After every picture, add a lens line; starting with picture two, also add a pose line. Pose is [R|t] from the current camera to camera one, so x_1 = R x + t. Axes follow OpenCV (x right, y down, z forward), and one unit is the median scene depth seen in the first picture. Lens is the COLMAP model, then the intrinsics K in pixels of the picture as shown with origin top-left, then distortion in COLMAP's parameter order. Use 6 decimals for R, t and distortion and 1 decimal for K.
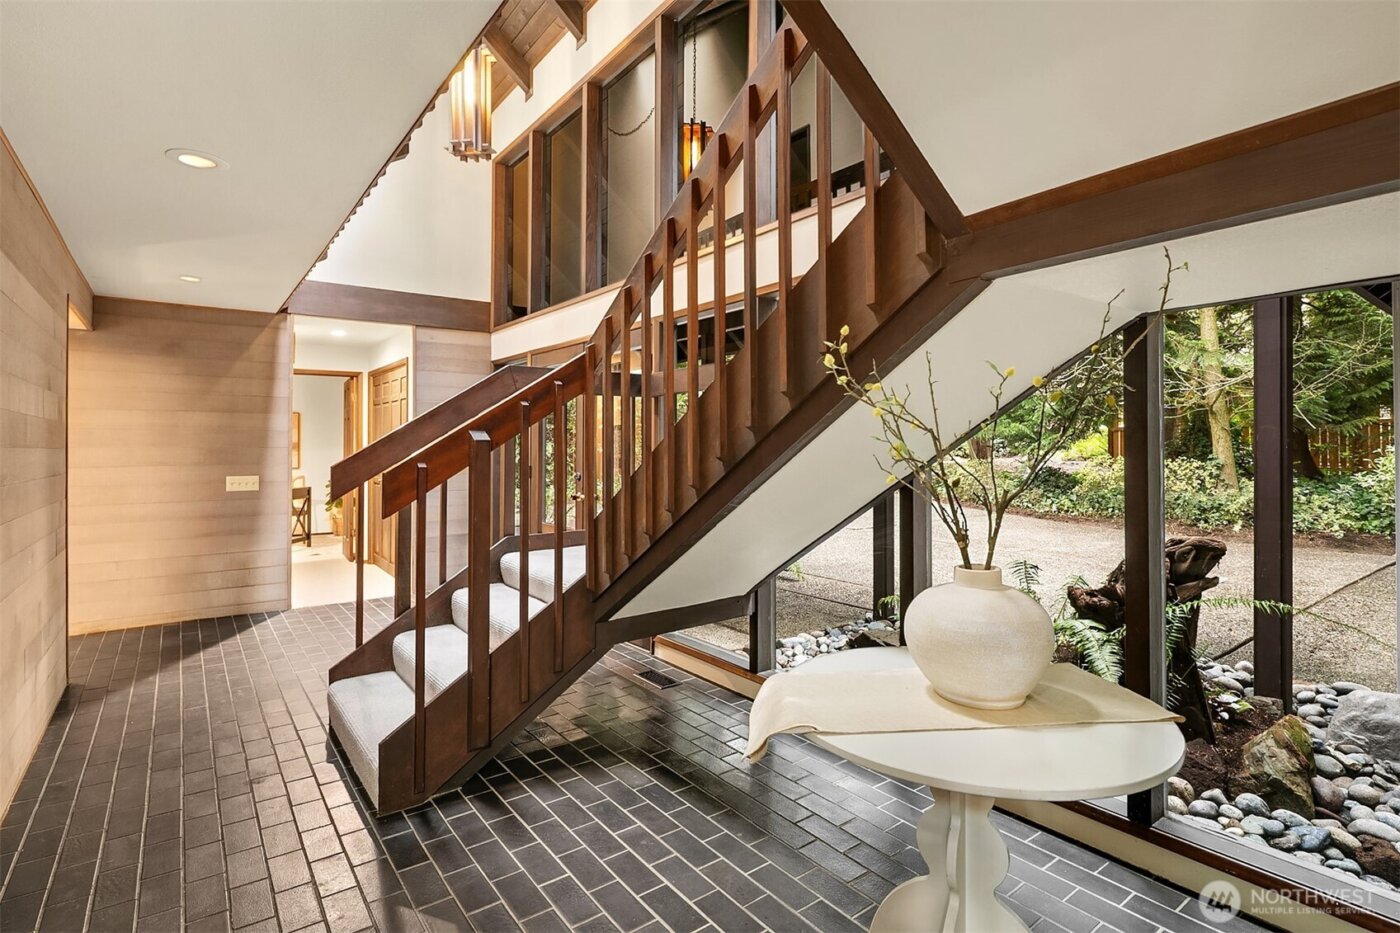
lens RADIAL K [[700.5, 0, 695.6], [0, 700.5, 431.4], [0, 0, 1]] dist [0.000300, -0.000279]
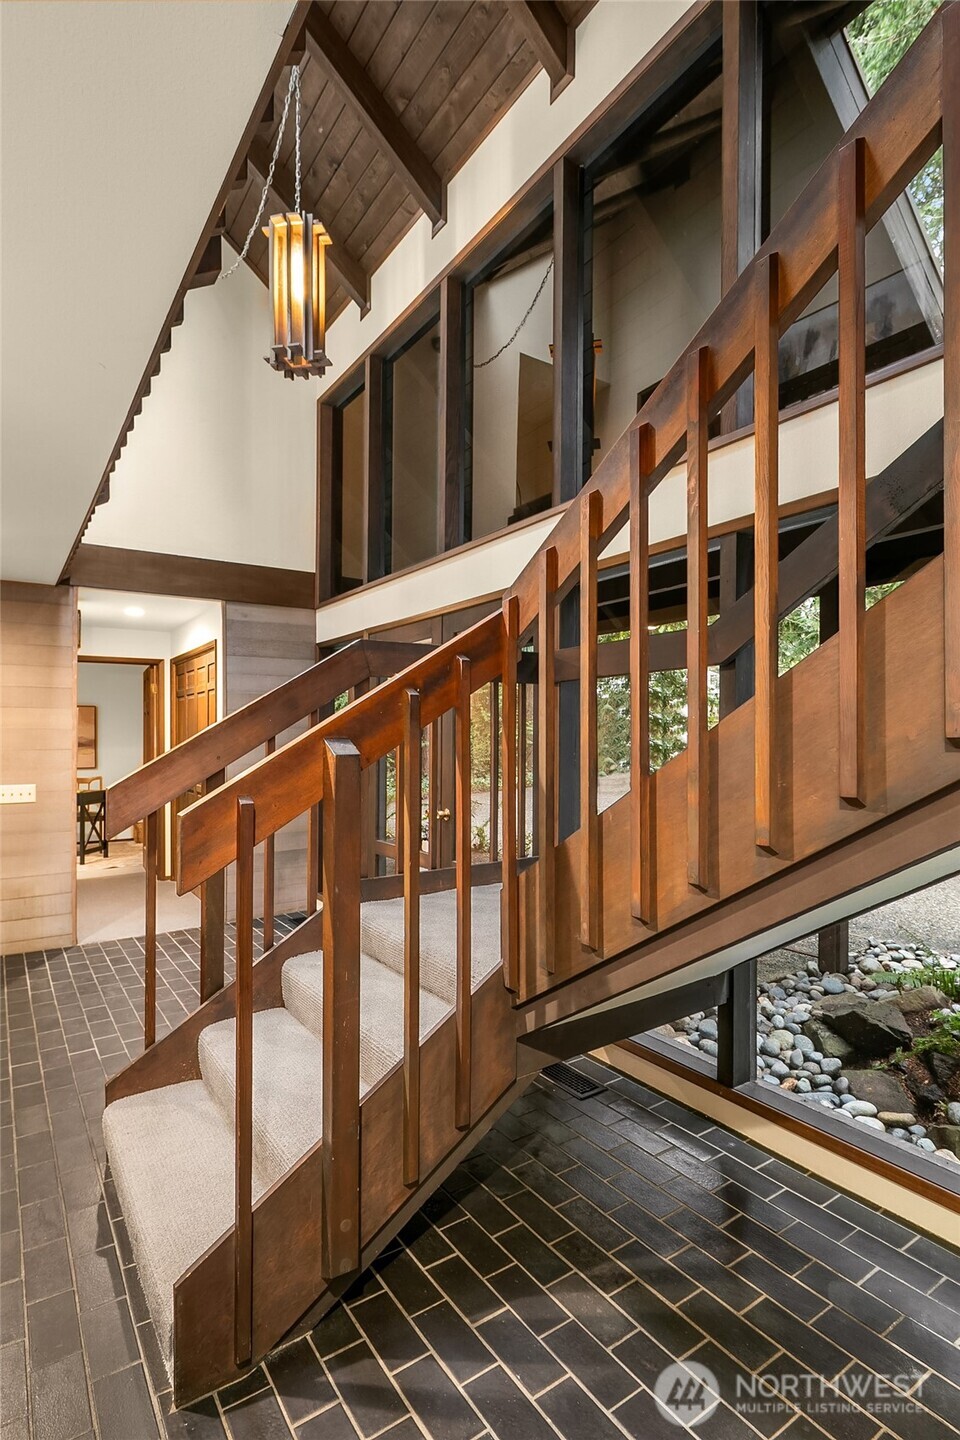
lens RADIAL K [[720.6, 0, 500.4], [0, 720.6, 718.2], [0, 0, 1]] dist [0.000300, -0.000279]
pose [[0.999903, -0.005994, -0.012577, -0.085613], [0.005923, 0.999966, -0.005680, -0.007450], [0.012610, 0.005605, 0.999905, 0.201829]]
